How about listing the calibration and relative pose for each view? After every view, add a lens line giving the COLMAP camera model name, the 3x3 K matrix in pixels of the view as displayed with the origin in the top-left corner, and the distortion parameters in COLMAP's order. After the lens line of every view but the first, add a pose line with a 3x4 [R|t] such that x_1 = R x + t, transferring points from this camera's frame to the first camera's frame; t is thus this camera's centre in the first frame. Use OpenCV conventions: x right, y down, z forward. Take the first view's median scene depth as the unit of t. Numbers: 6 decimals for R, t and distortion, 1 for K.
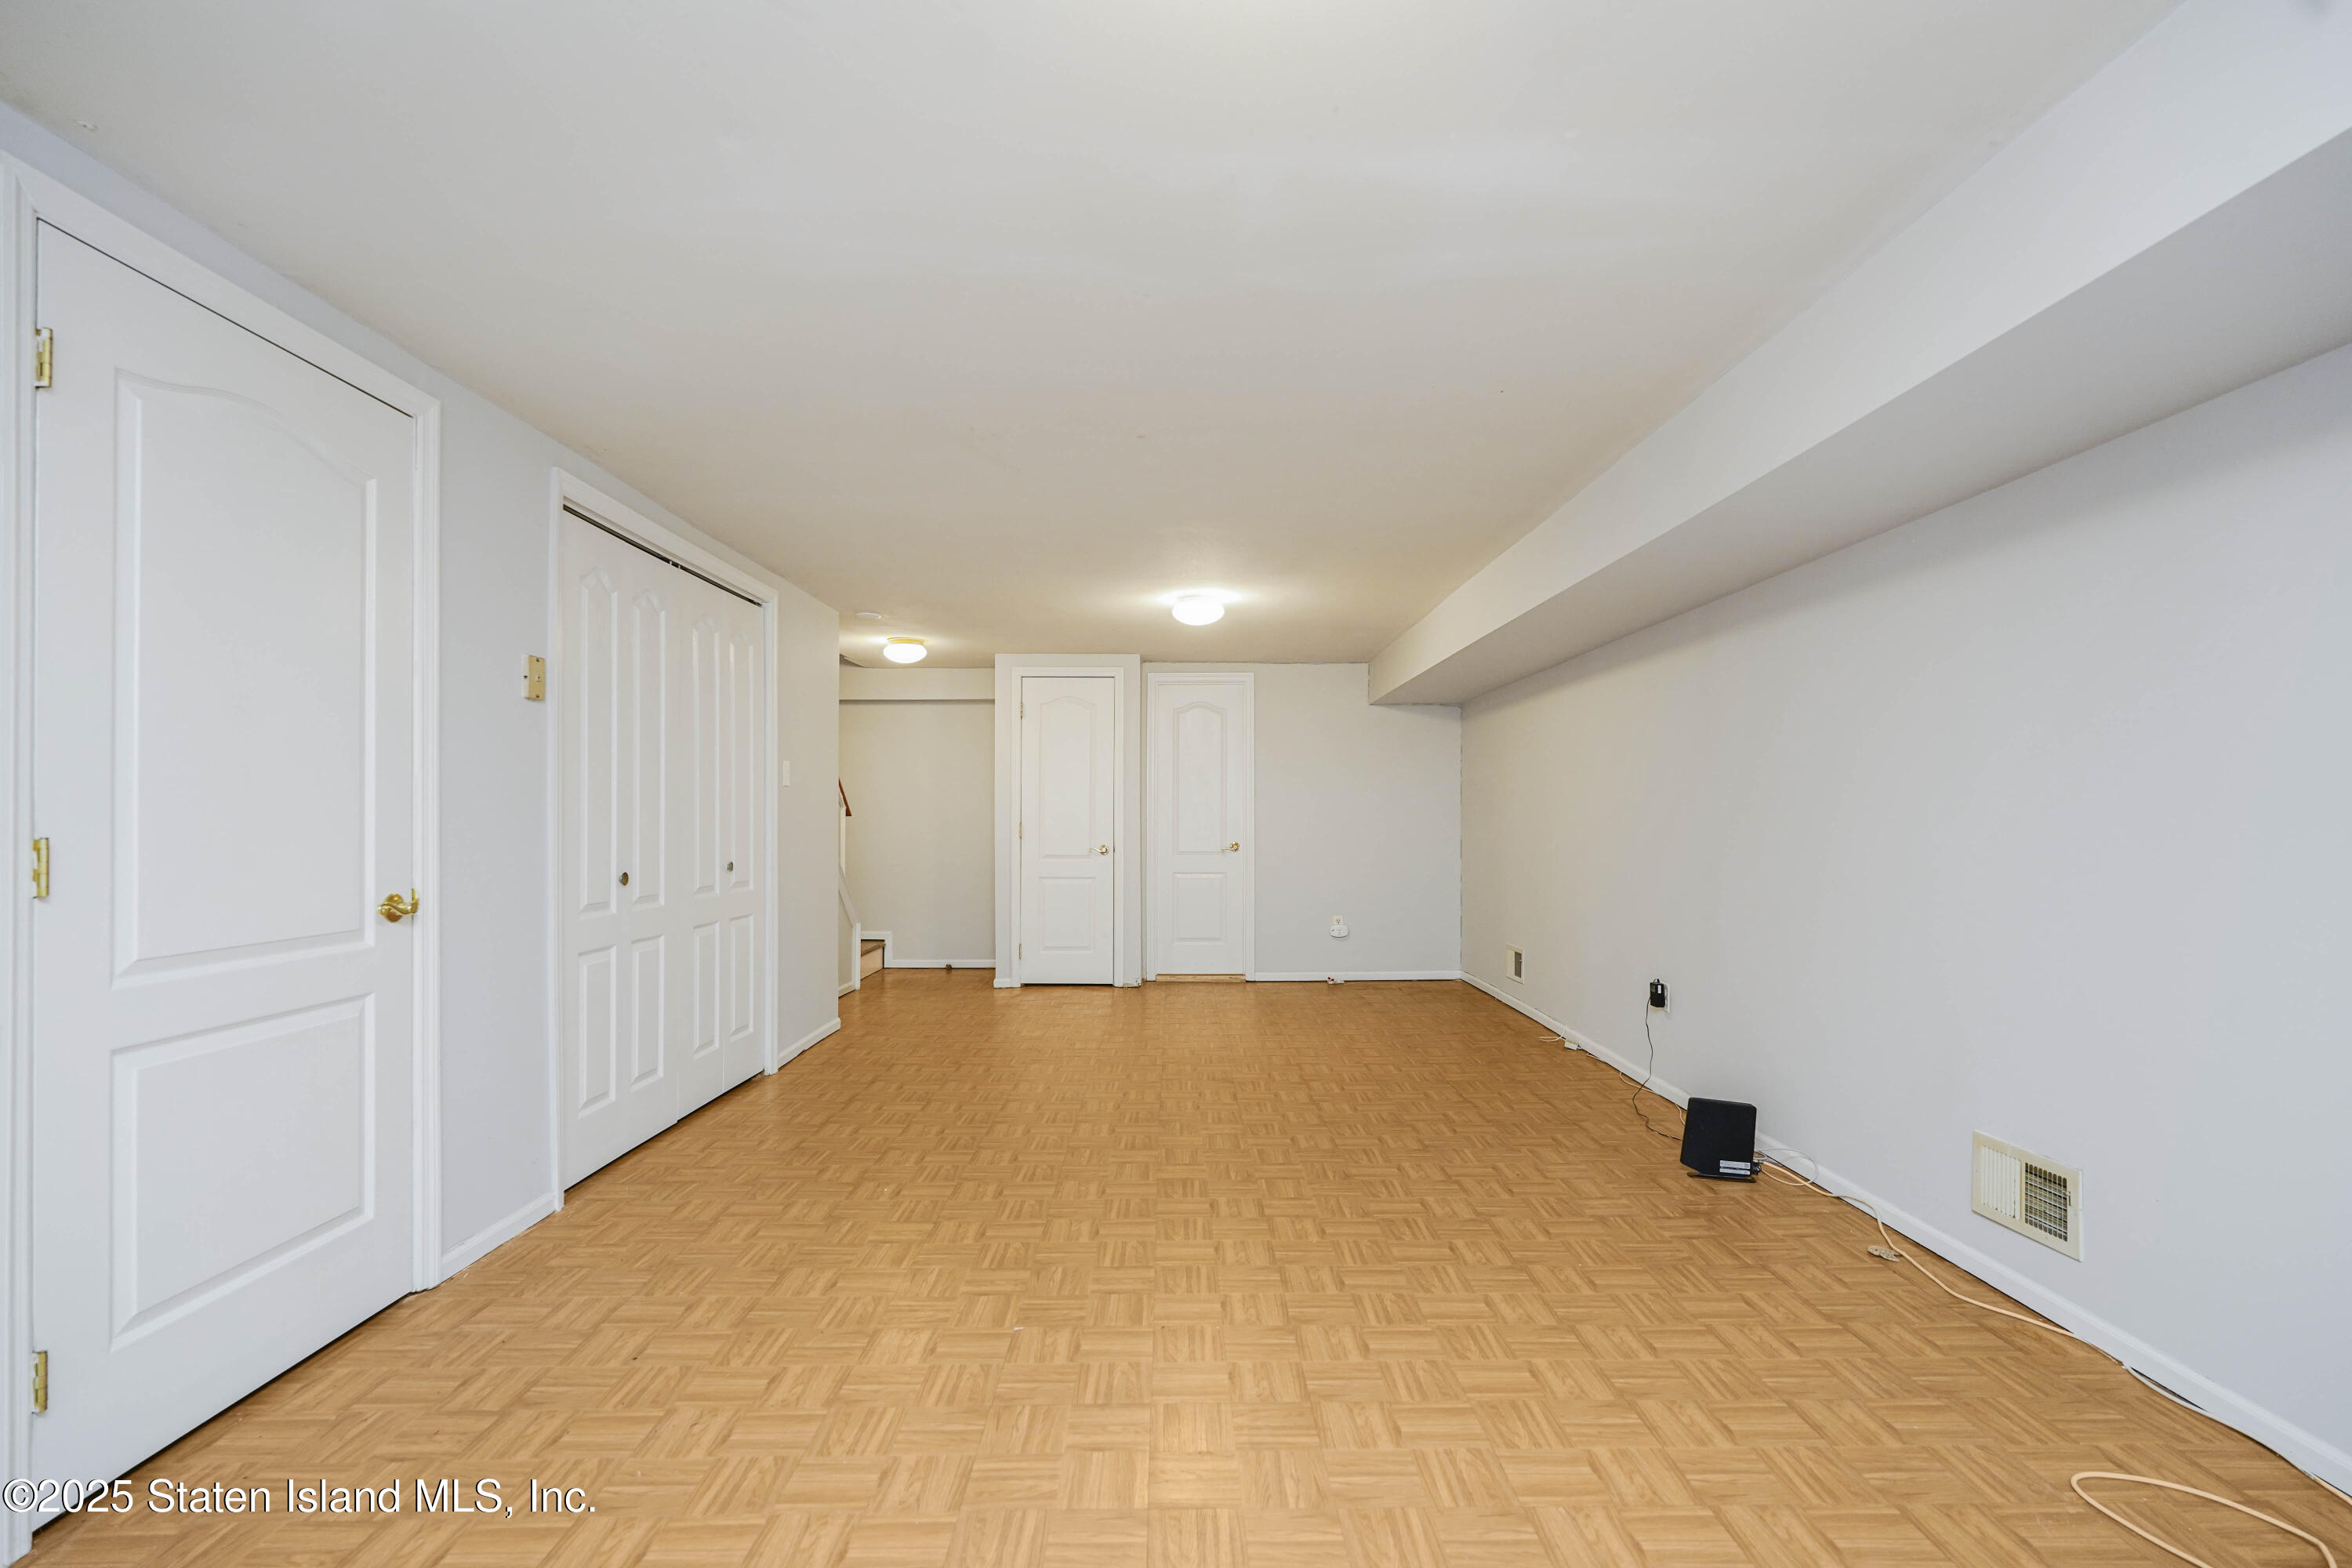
lens RADIAL K [[1046.8, 0, 1174.8], [0, 1046.8, 806.7], [0, 0, 1]] dist [-0.019176, 0.011224]
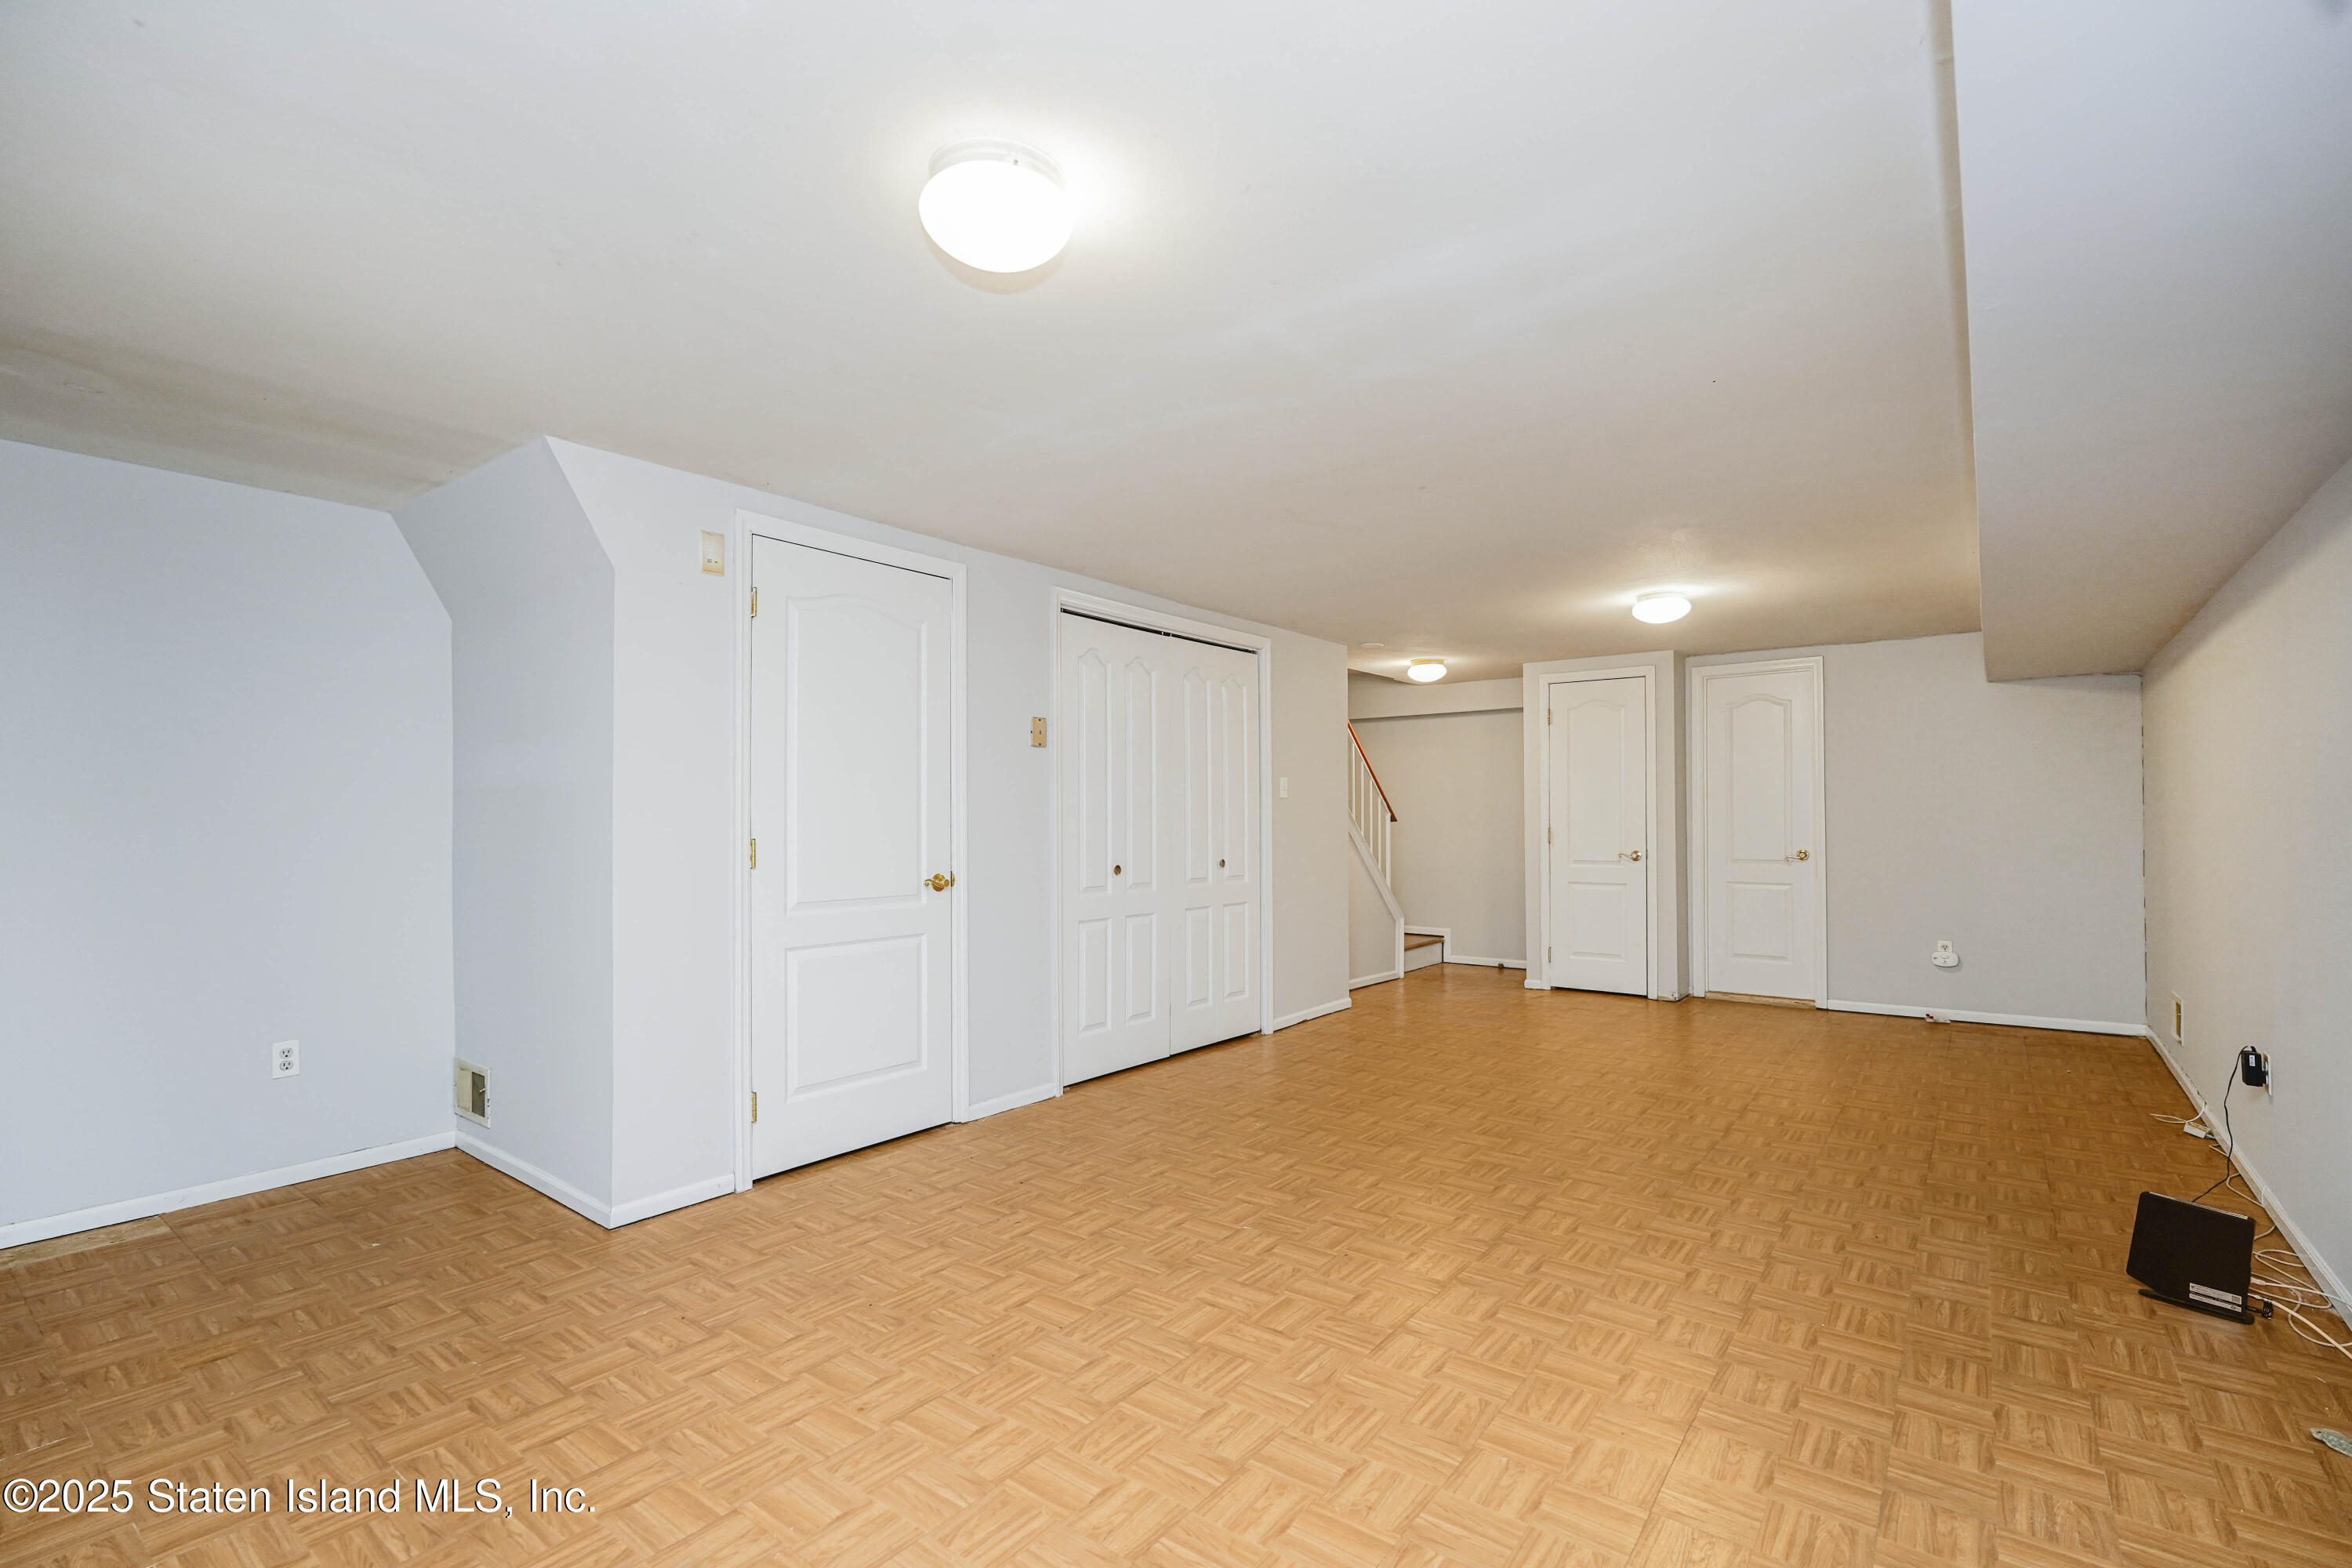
lens RADIAL K [[1047.5, 0, 1171.7], [0, 1047.5, 793.2], [0, 0, 1]] dist [-0.019442, 0.010111]
pose [[0.784347, -0.018607, -0.620043, 0.389814], [0.009485, 0.999793, -0.018004, -0.006564], [0.620249, 0.008240, 0.784361, -0.043742]]
